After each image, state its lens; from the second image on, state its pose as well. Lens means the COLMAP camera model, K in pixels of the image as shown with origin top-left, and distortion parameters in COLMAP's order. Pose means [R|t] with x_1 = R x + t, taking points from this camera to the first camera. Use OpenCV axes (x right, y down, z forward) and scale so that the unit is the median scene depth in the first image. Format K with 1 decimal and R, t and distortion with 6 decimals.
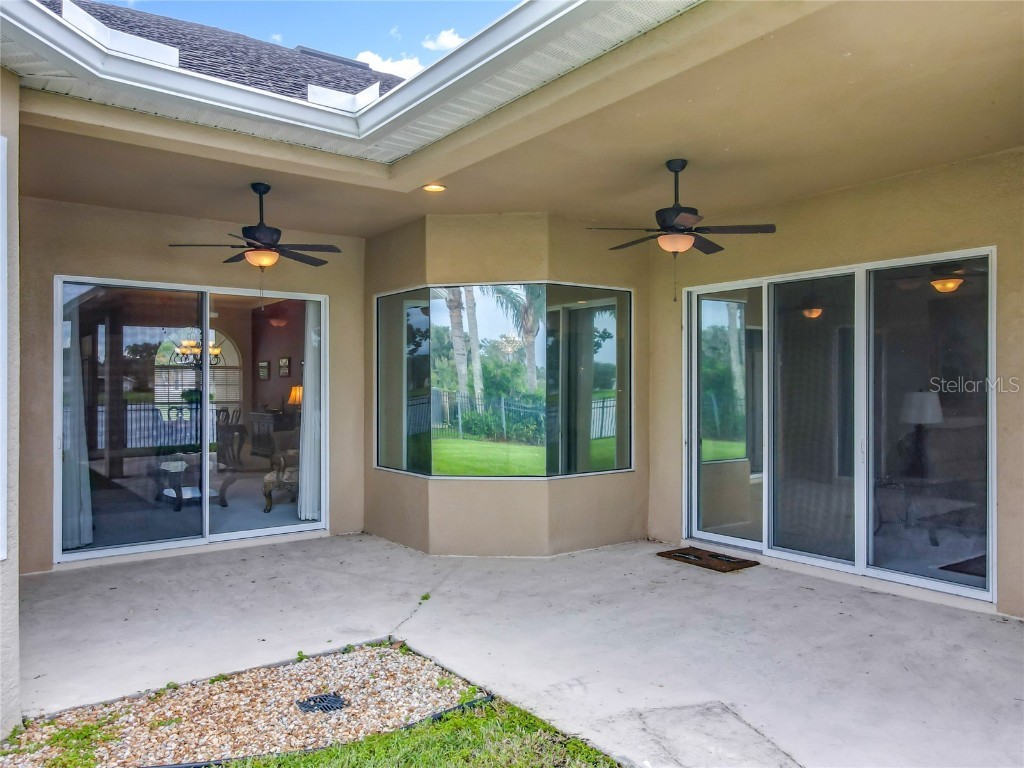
lens RADIAL K [[749.4, 0, 513.1], [0, 749.4, 396.1], [0, 0, 1]] dist [0.010733, 0.007783]
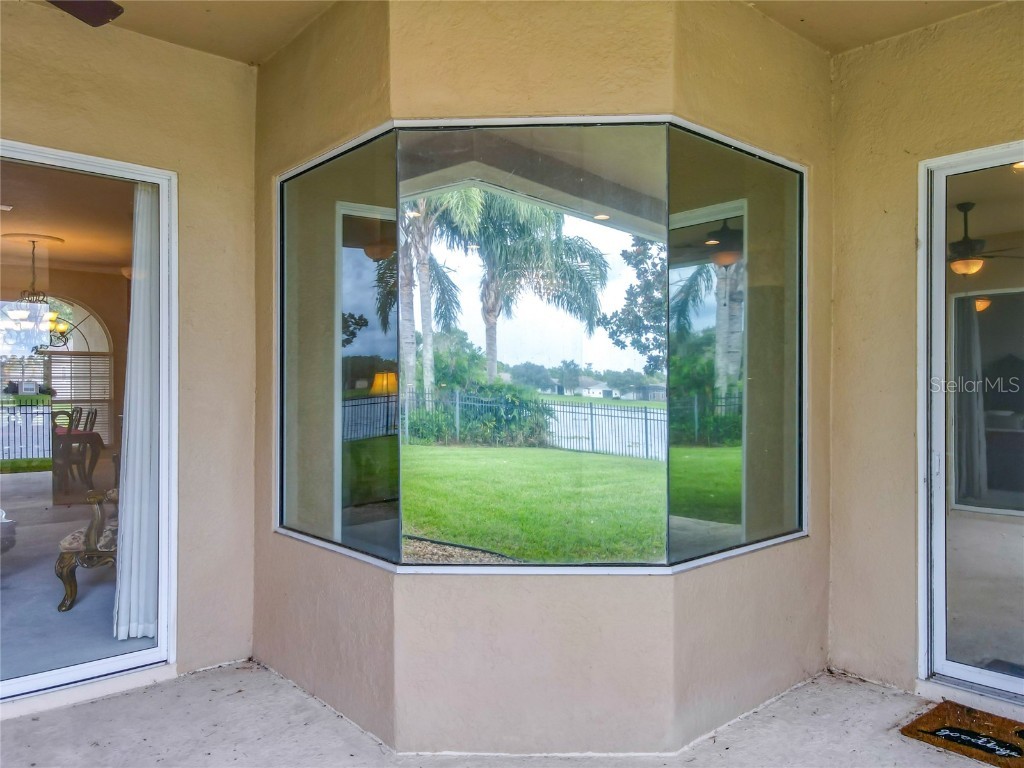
lens RADIAL K [[749.4, 0, 513.1], [0, 749.4, 396.1], [0, 0, 1]] dist [0.010733, 0.007783]
pose [[0.996214, 0.002858, 0.086886, -0.073415], [-0.003477, 0.999970, 0.006969, 0.004757], [-0.086864, -0.007245, 0.996194, 0.504216]]
